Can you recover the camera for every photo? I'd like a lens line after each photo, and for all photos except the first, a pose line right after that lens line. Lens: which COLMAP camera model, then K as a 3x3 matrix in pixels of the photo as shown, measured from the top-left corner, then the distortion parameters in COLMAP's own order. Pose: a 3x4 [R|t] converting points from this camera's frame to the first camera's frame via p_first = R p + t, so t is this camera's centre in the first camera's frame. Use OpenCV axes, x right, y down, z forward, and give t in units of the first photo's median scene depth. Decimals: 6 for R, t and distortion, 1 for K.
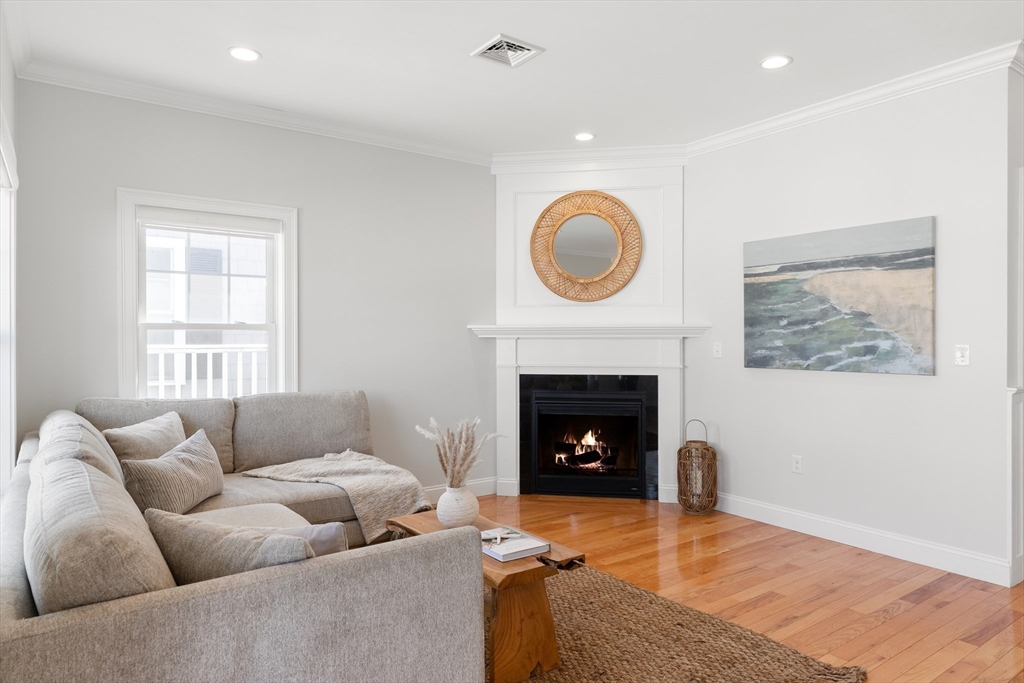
lens RADIAL K [[638.0, 0, 512.0], [0, 638.0, 341.5], [0, 0, 1]] dist [0.003206, 0.000807]
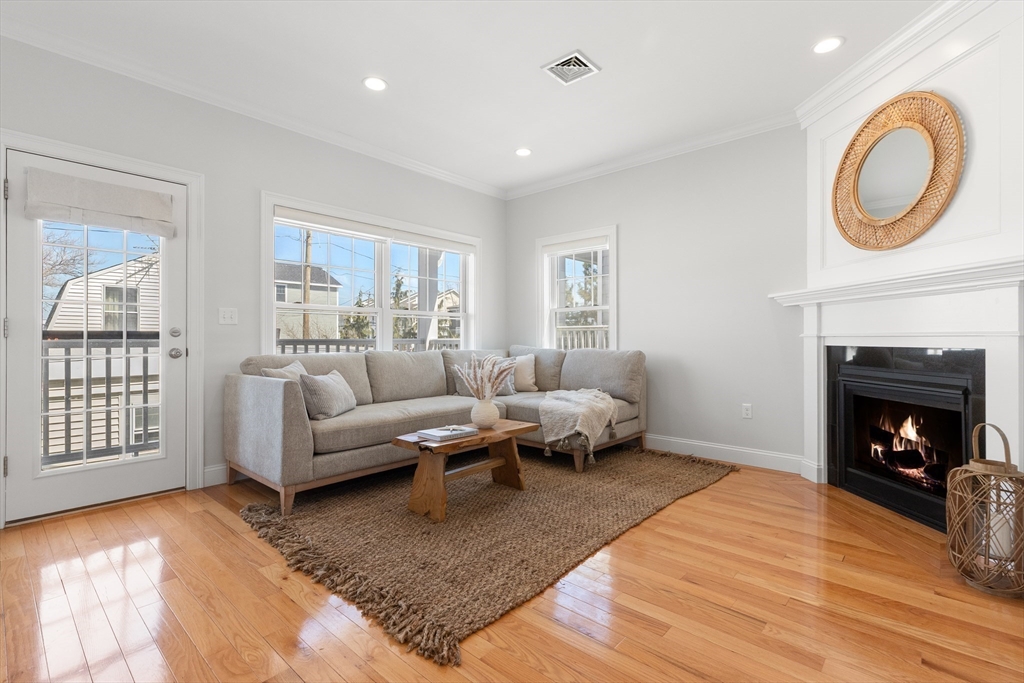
lens RADIAL K [[464.1, 0, 512.0], [0, 464.1, 341.5], [0, 0, 1]] dist [0.002503, 0.000546]
pose [[0.223355, 0.009269, -0.974693, 0.658545], [-0.004675, 0.999953, 0.008438, 0.051932], [0.974726, 0.002672, 0.223388, 0.536678]]
